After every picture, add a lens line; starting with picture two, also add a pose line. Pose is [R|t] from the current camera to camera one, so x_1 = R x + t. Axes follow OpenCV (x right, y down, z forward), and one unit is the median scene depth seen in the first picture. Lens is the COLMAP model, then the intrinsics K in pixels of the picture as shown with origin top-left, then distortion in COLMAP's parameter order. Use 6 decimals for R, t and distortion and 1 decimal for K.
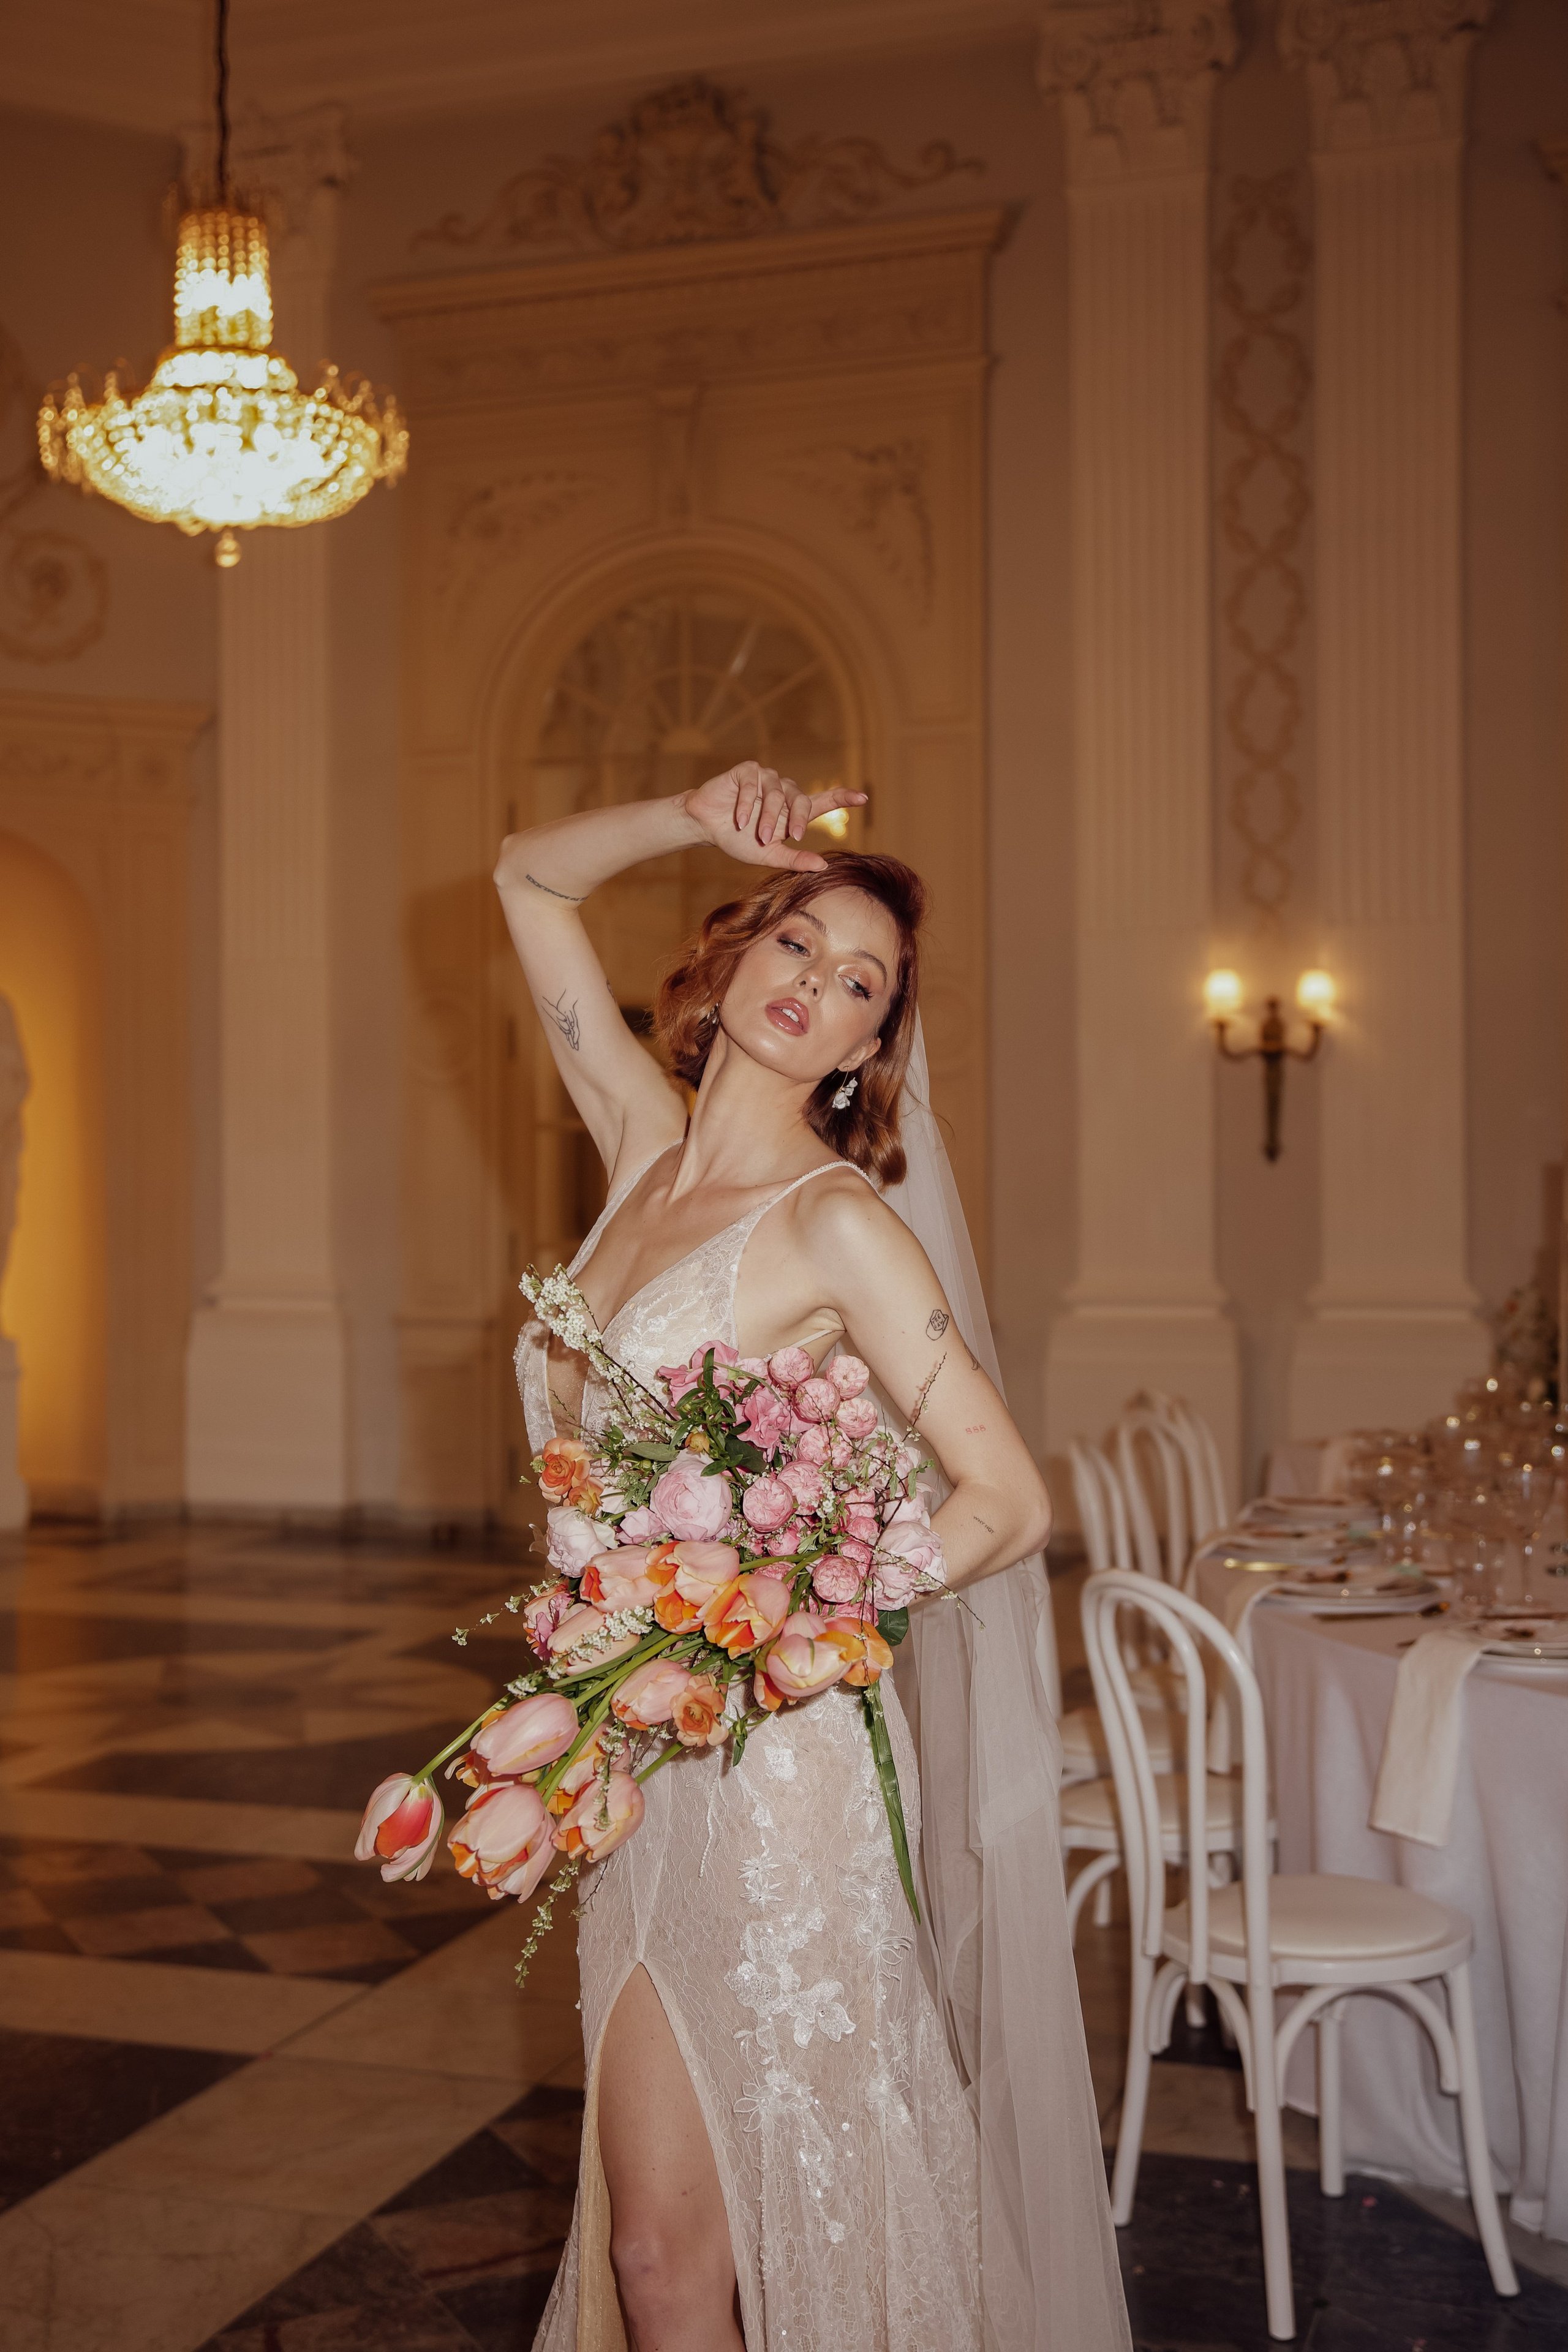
lens RADIAL K [[2793.9, 0, 784.0], [0, 2793.9, 1176.0], [0, 0, 1]] dist [0.025661, 0.044171]
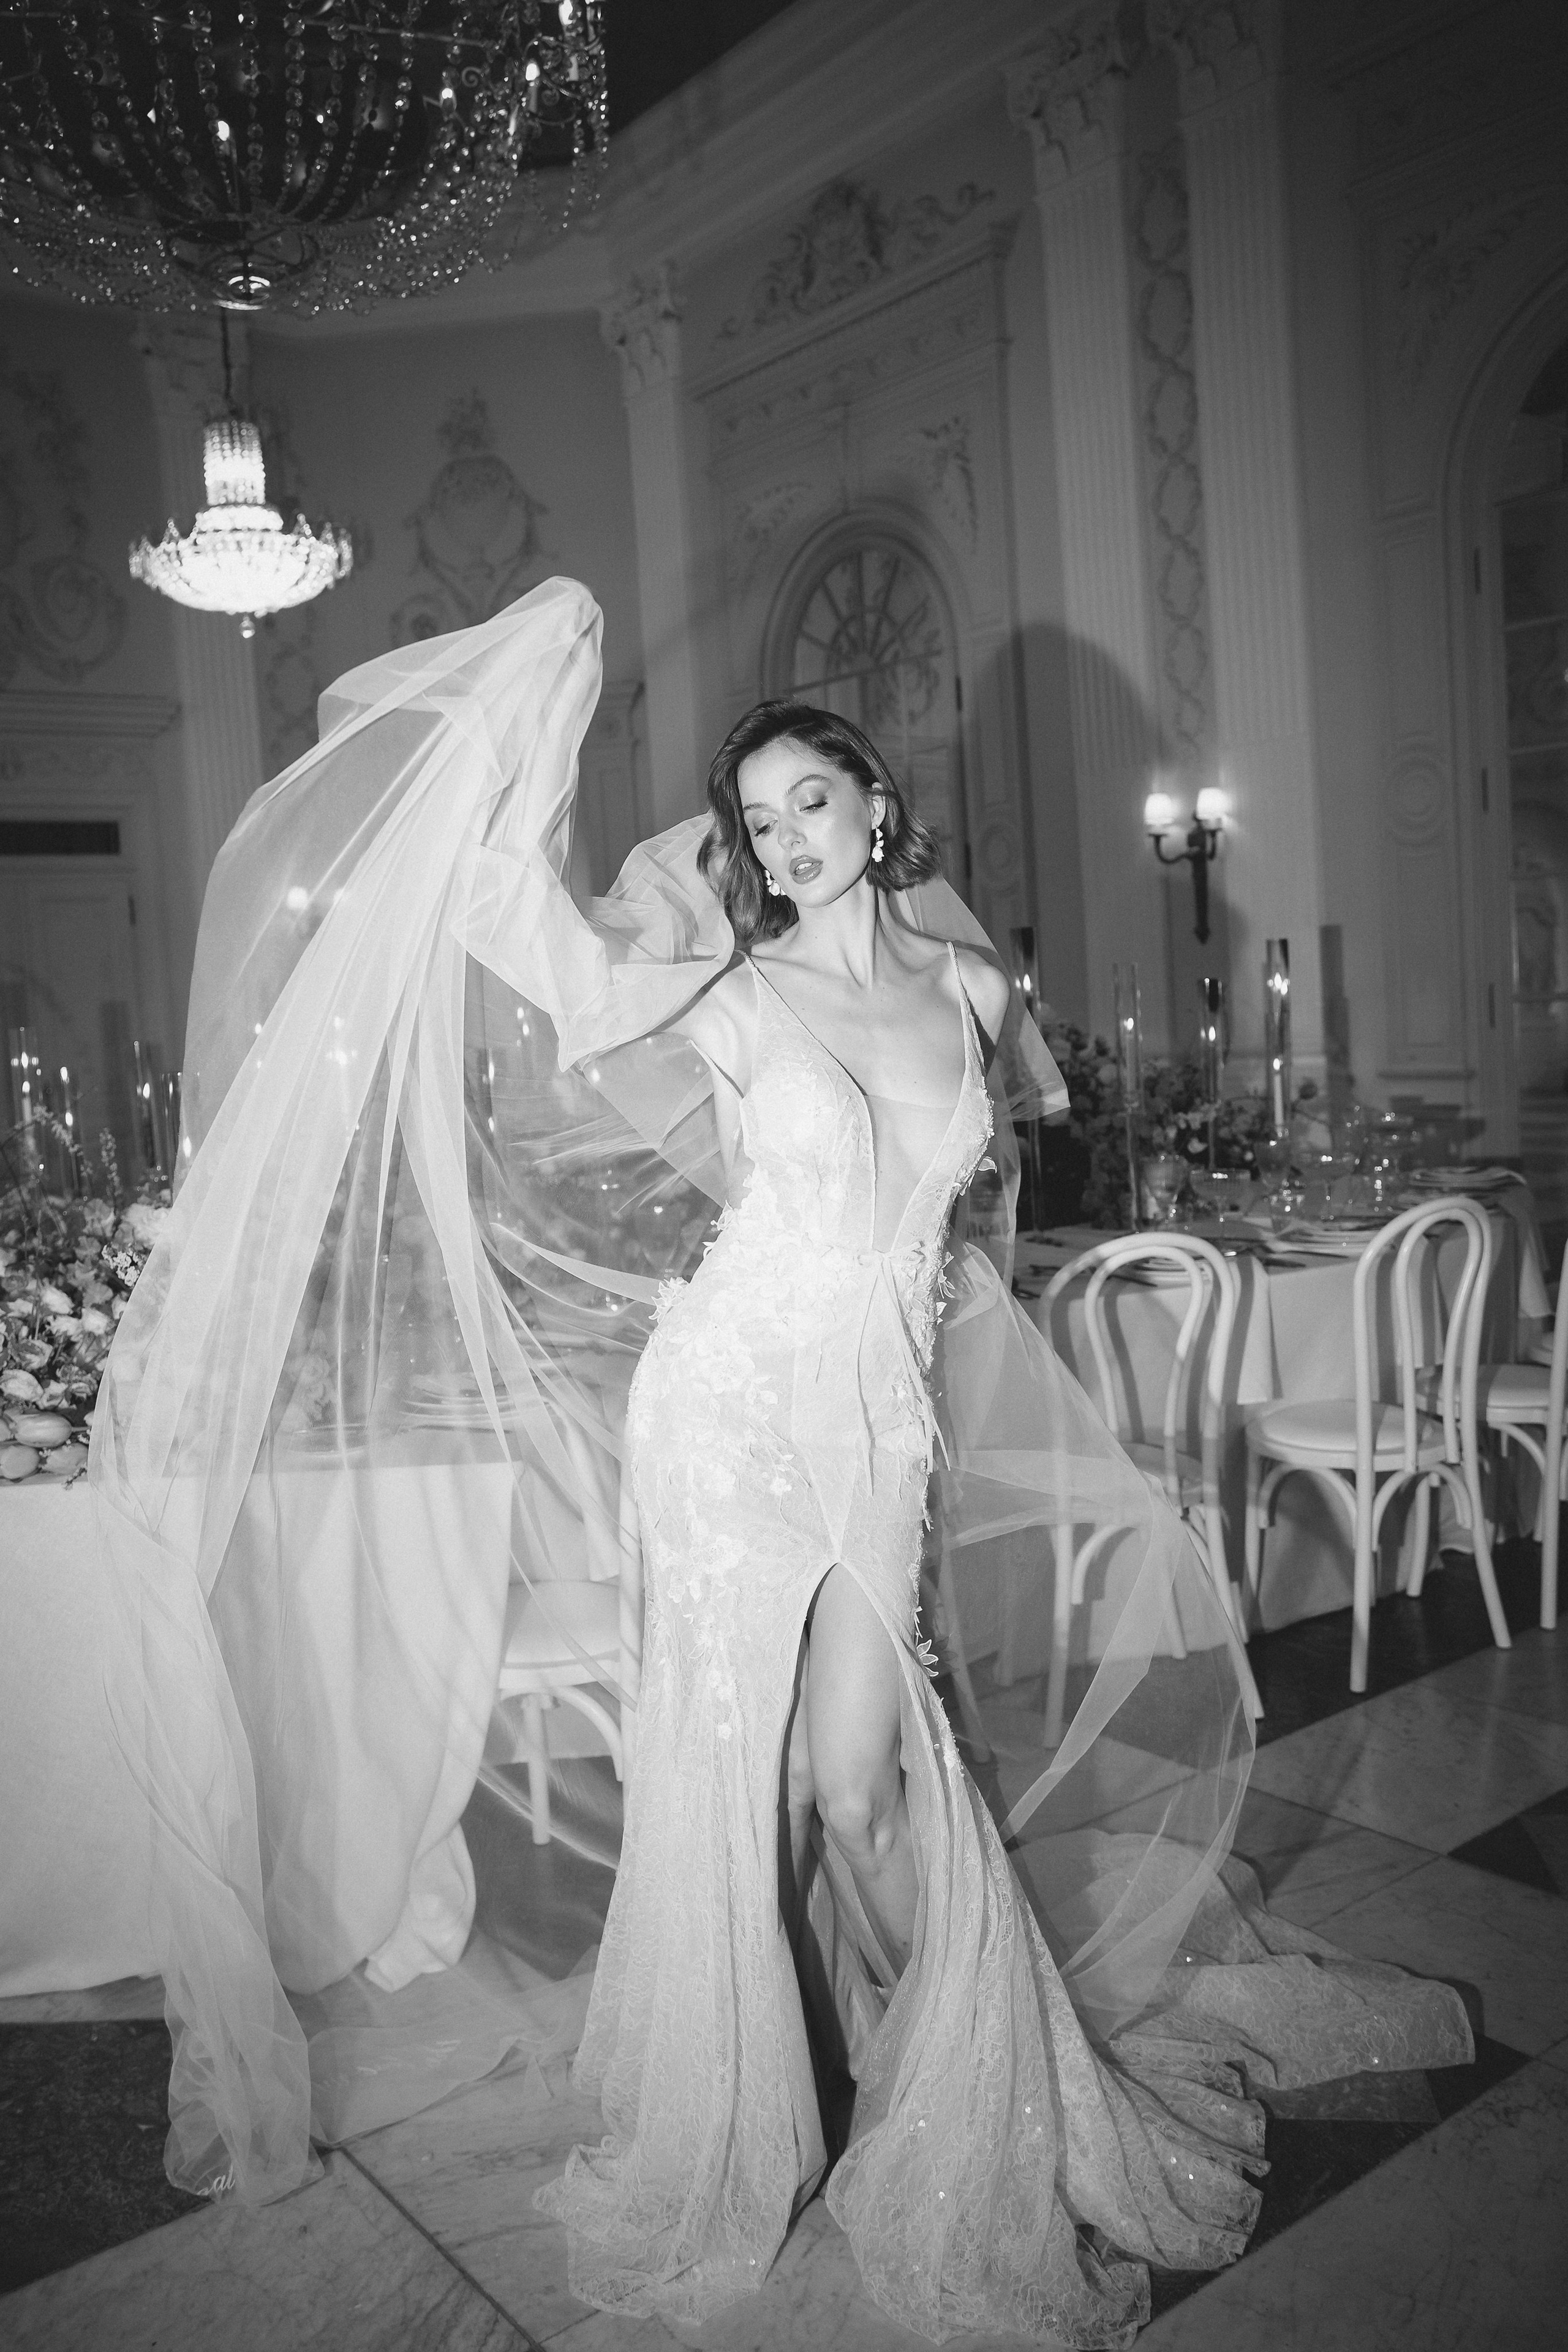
lens RADIAL K [[1976.2, 0, 777.5], [0, 1976.2, 1168.7], [0, 0, 1]] dist [-0.078333, 0.087046]
pose [[0.823662, 0.002117, -0.567077, 0.517656], [0.061105, 0.993839, 0.092463, 0.002793], [0.563779, -0.110810, 0.818459, 0.150743]]
